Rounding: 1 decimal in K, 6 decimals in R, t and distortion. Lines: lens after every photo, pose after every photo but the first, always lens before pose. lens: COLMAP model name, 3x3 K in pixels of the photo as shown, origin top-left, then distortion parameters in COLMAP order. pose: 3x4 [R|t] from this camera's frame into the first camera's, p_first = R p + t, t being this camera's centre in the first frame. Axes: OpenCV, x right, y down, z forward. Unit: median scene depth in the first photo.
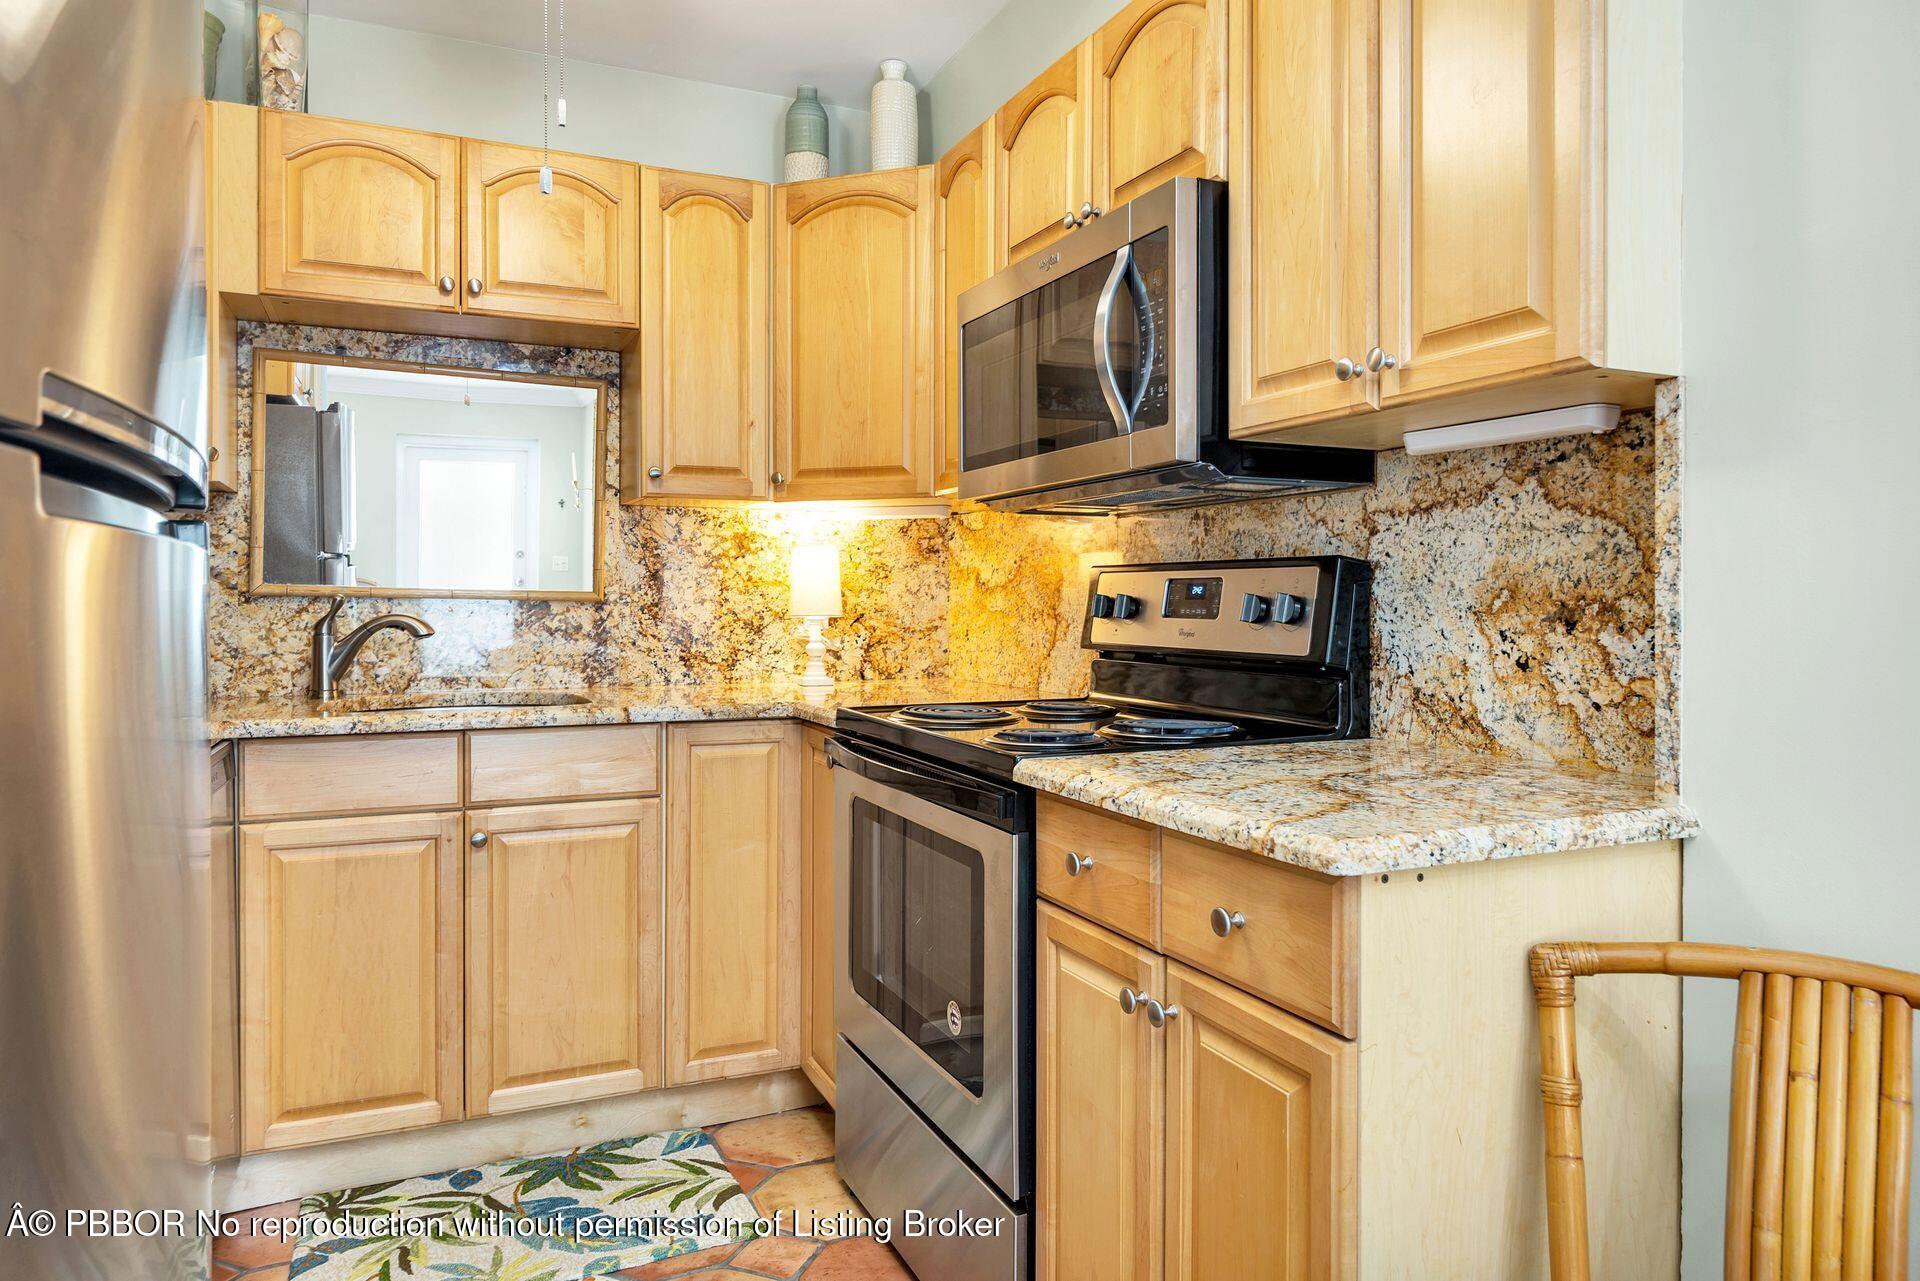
lens RADIAL K [[1227.0, 0, 964.8], [0, 1227.0, 606.6], [0, 0, 1]] dist [0.002874, 0.000665]
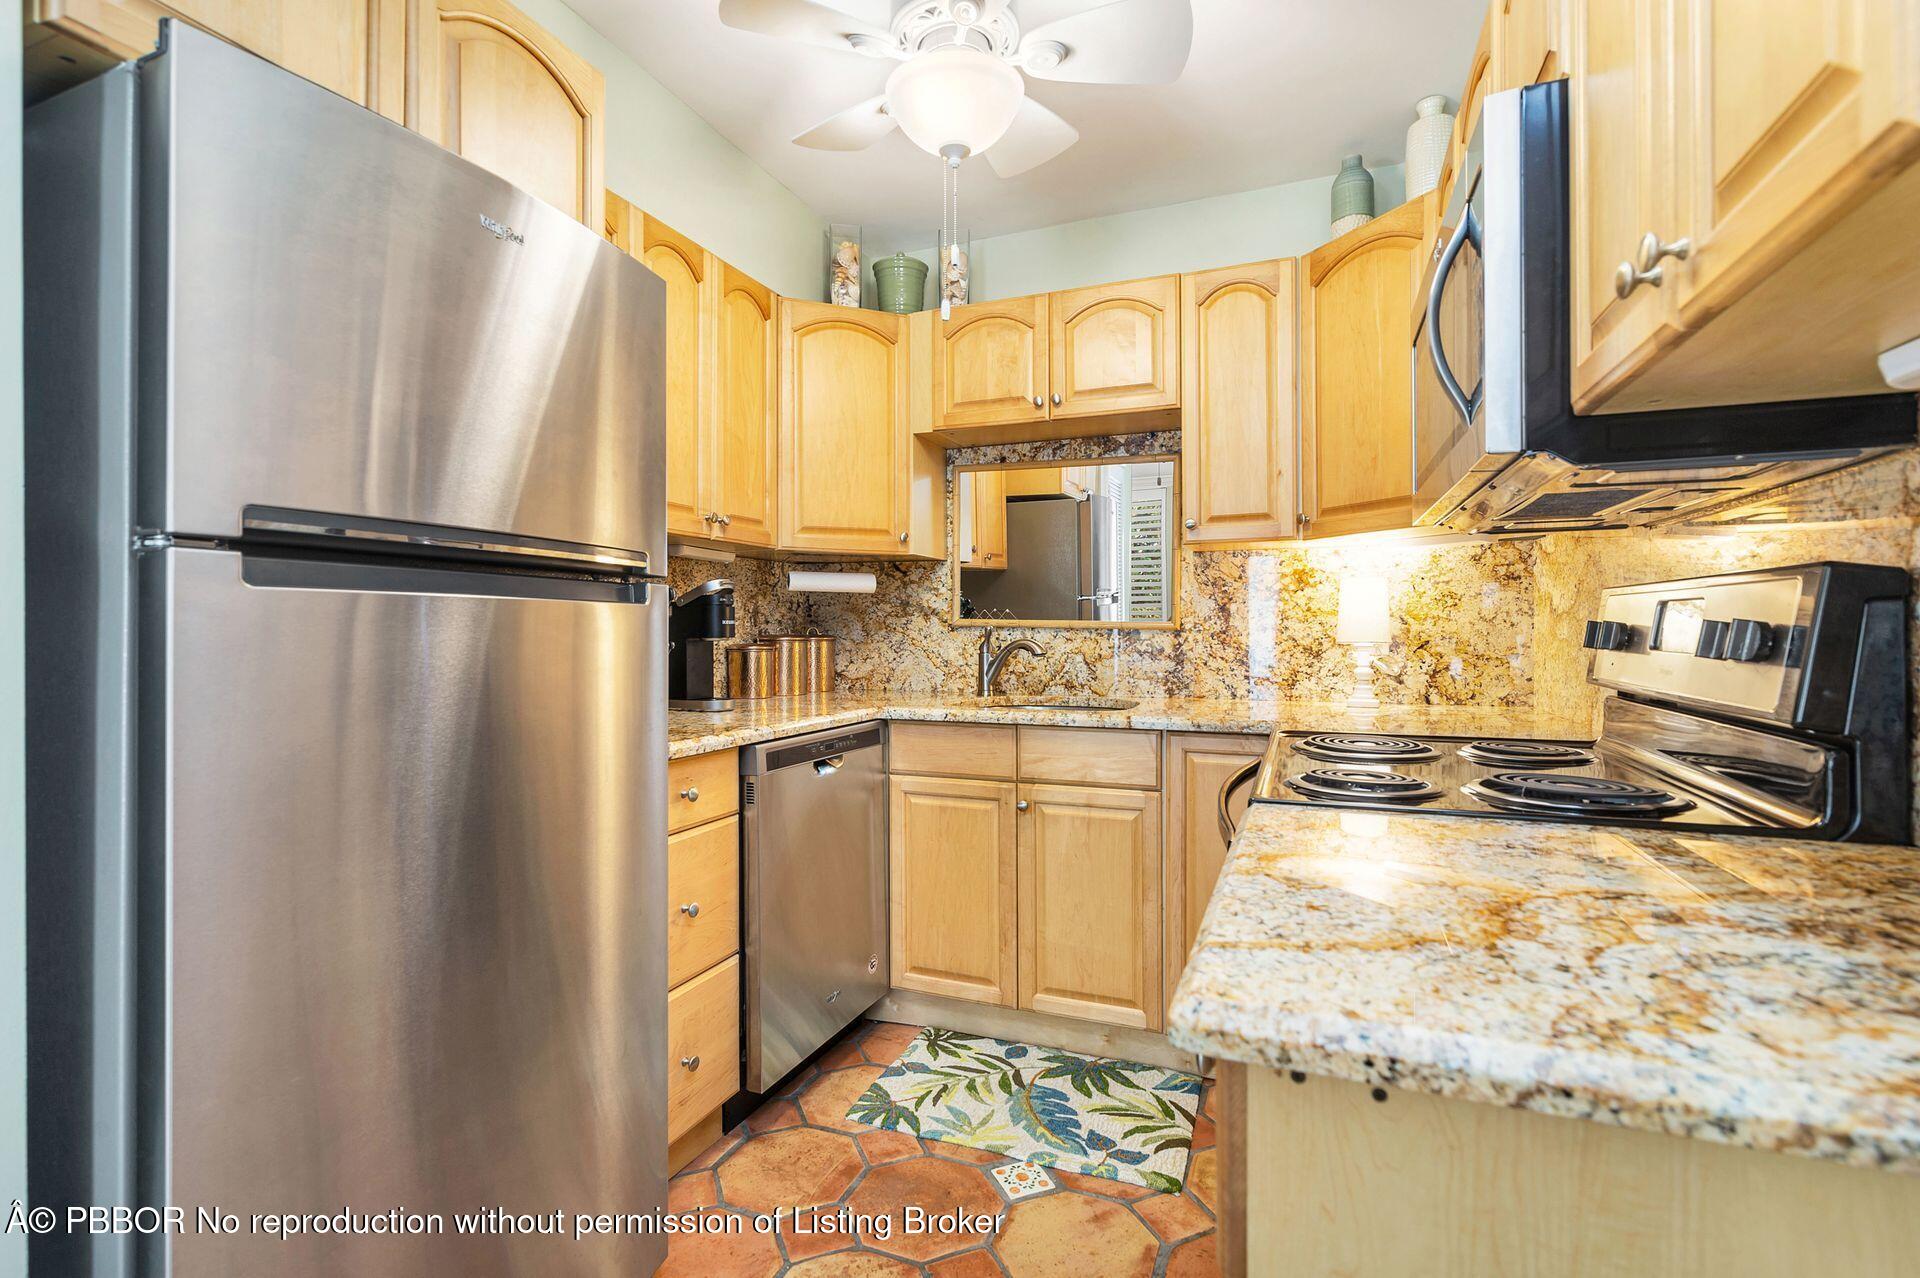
lens RADIAL K [[889.2, 0, 955.0], [0, 889.2, 628.6], [0, 0, 1]] dist [0.001860, -0.000282]
pose [[0.686952, -0.002644, -0.726698, 0.247741], [0.000998, 0.999996, -0.002696, -0.003663], [0.726702, 0.001127, 0.686952, 0.247003]]
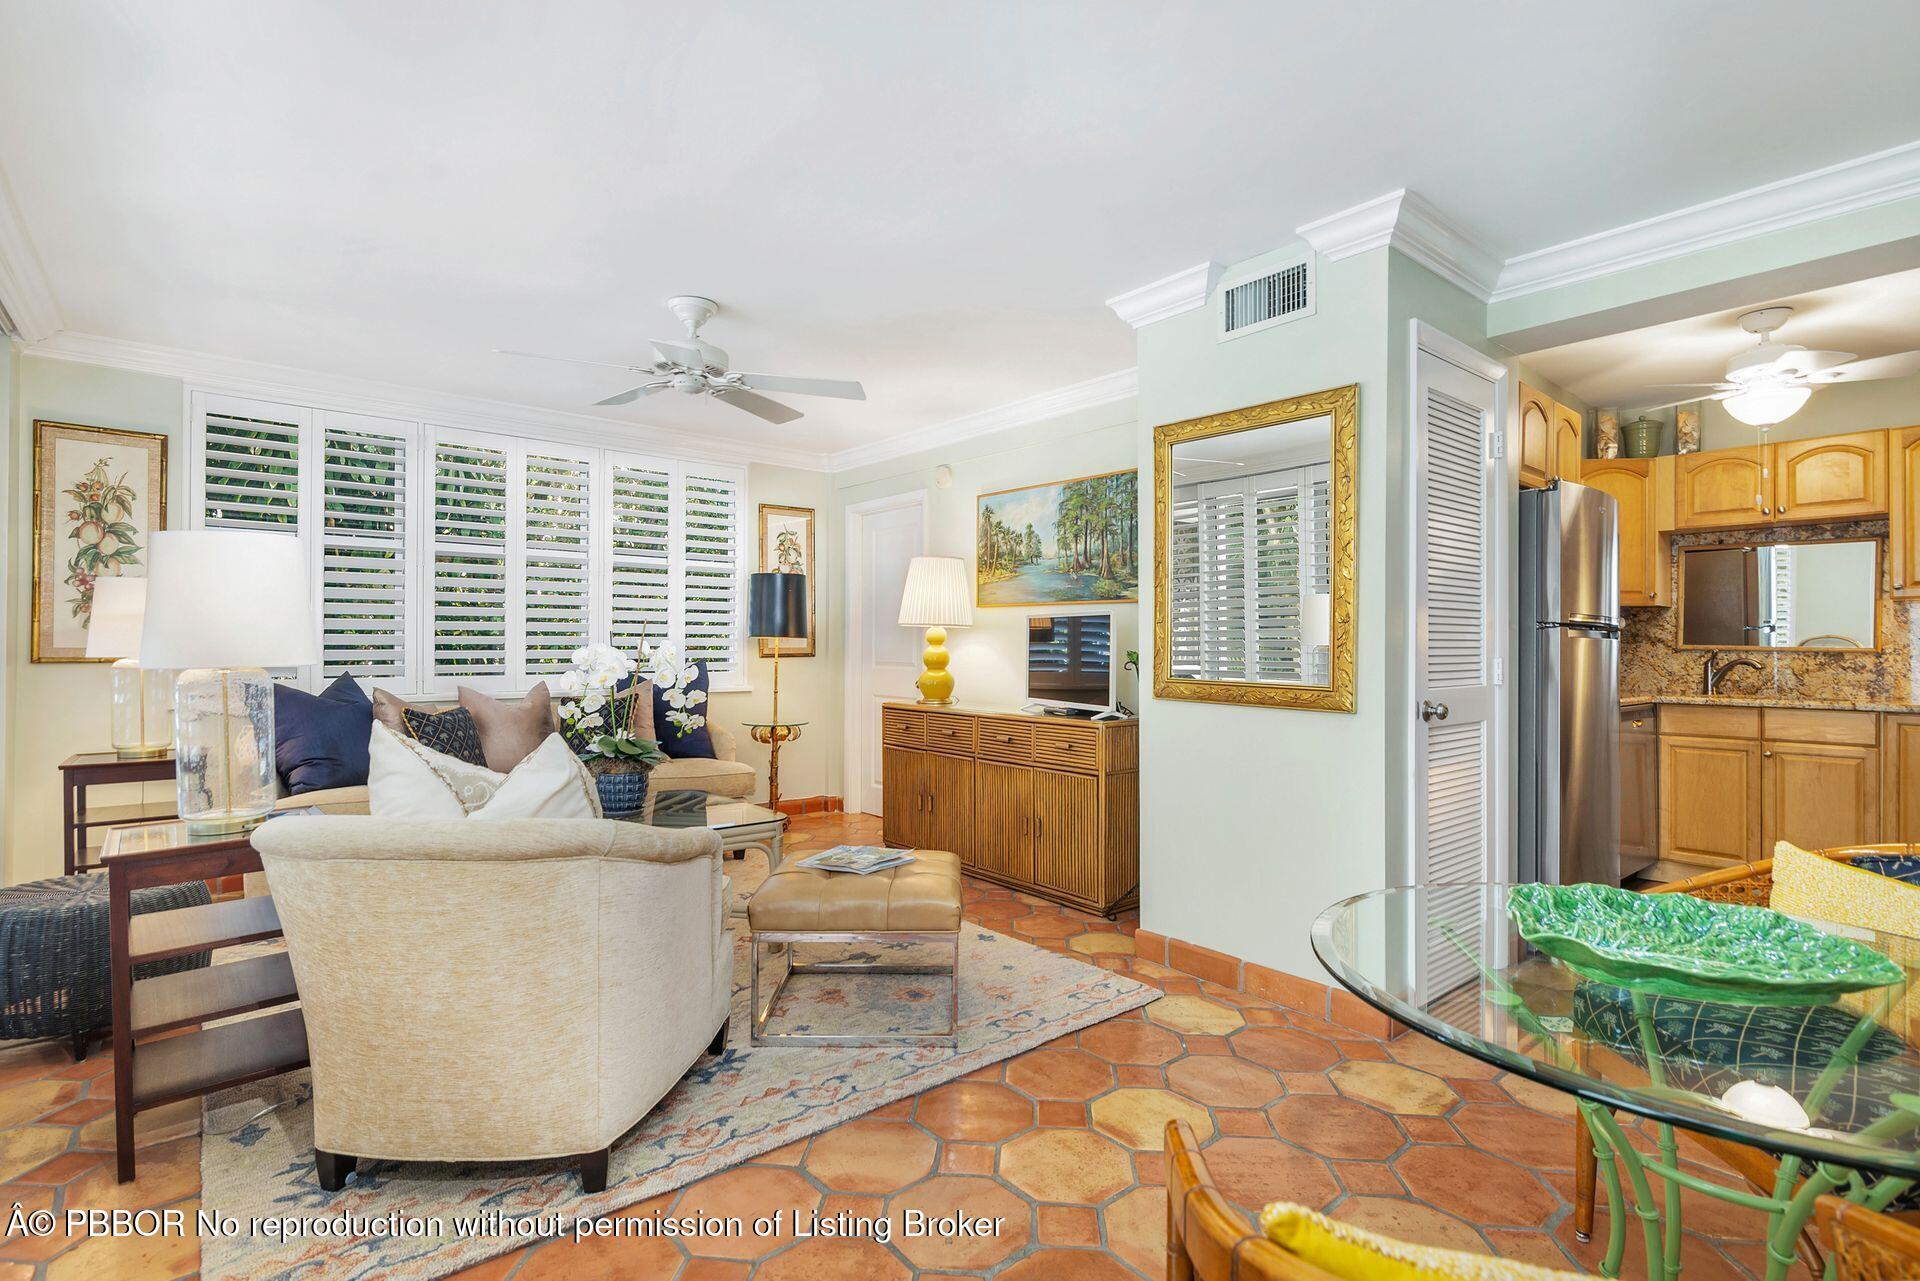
lens RADIAL K [[906.9, 0, 956.6], [0, 906.9, 646.1], [0, 0, 1]] dist [-0.000003, 0.000127]
pose [[0.278634, -0.003853, -0.960390, 0.769676], [-0.007851, 0.999949, -0.006290, 0.005970], [0.960365, 0.009293, 0.278590, -0.893321]]
